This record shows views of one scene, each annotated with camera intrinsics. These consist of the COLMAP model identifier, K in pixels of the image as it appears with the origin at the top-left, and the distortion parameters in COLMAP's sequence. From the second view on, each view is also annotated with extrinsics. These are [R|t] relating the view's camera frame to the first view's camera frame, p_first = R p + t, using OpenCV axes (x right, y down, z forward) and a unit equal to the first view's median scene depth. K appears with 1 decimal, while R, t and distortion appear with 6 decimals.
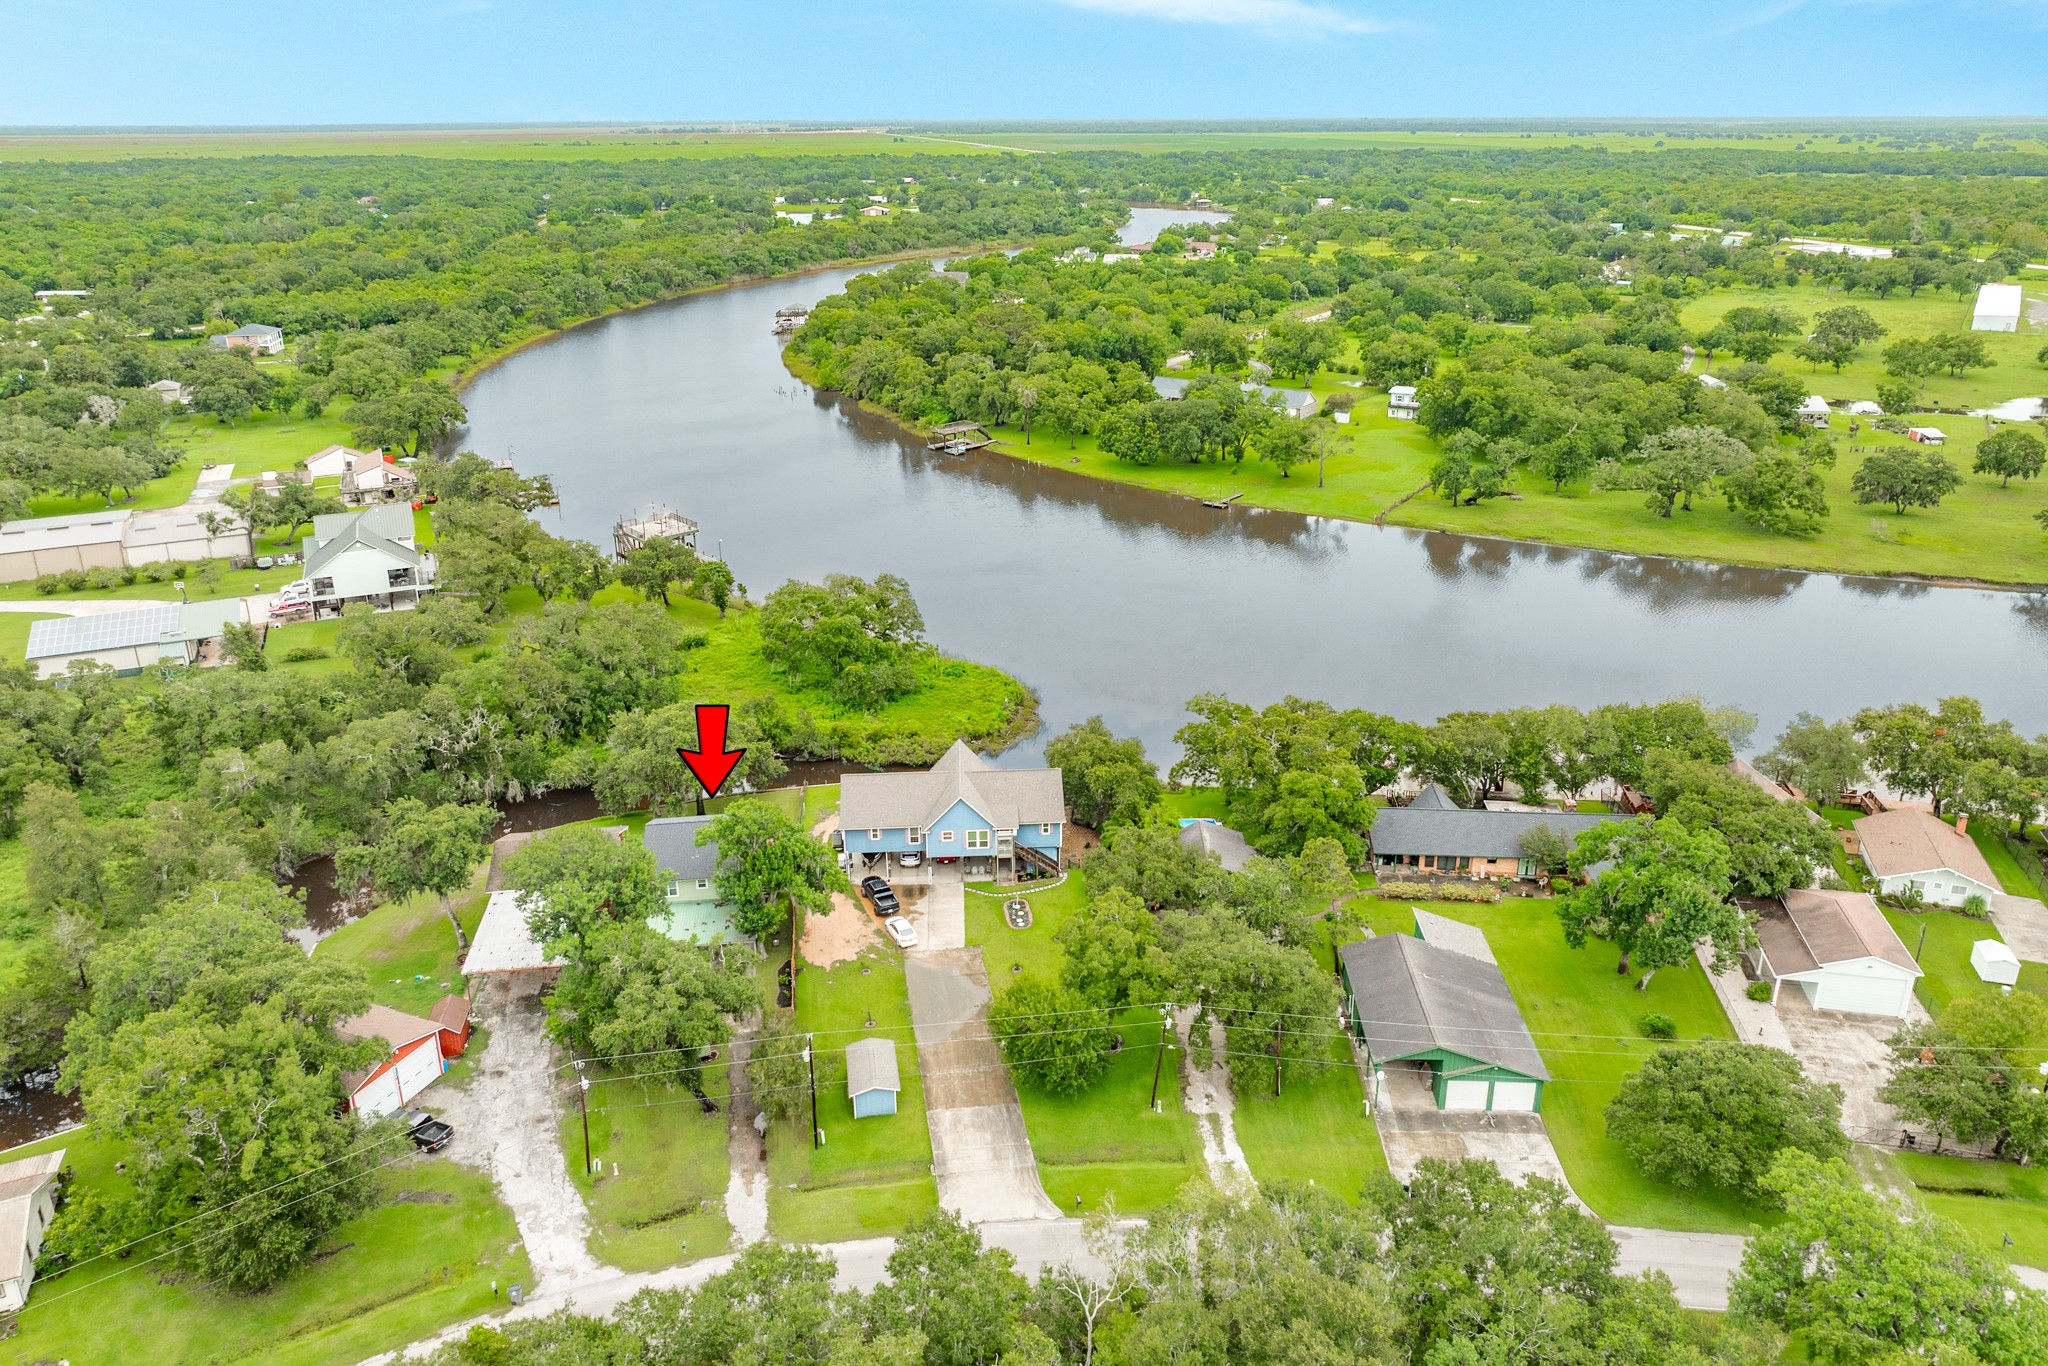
lens RADIAL K [[1402.2, 0, 1011.4], [0, 1402.2, 681.1], [0, 0, 1]] dist [0.002054, 0.001056]
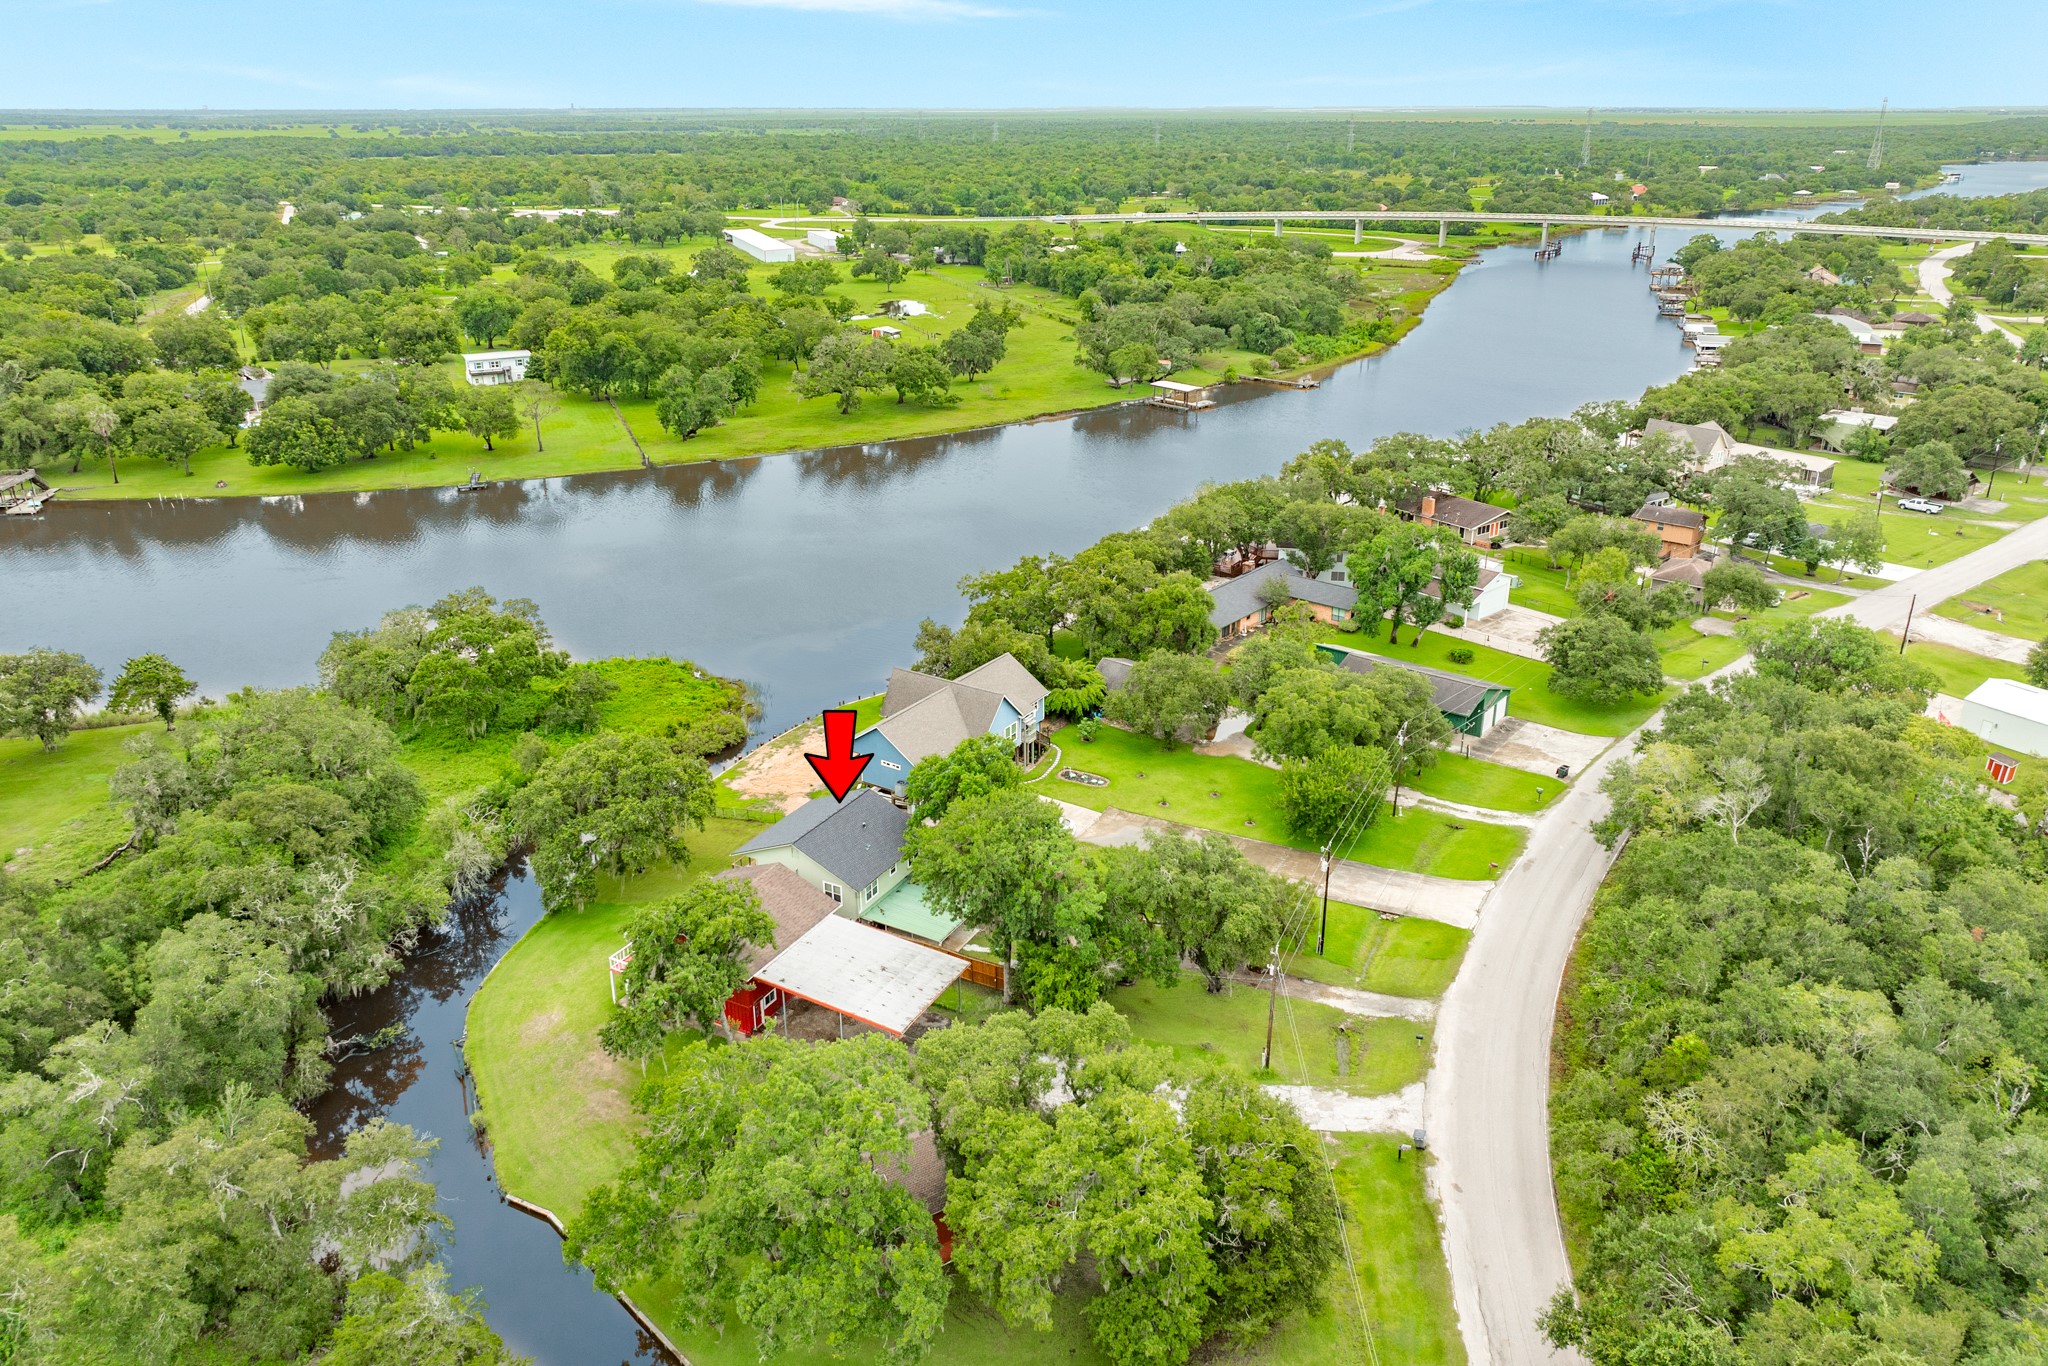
lens RADIAL K [[1402.2, 0, 1011.4], [0, 1402.2, 681.1], [0, 0, 1]] dist [0.002054, 0.001056]
pose [[0.587346, -0.300684, 0.751408, -0.385952], [0.299151, 0.943331, 0.143650, -0.032915], [-0.752020, 0.140412, 0.644011, 0.174840]]
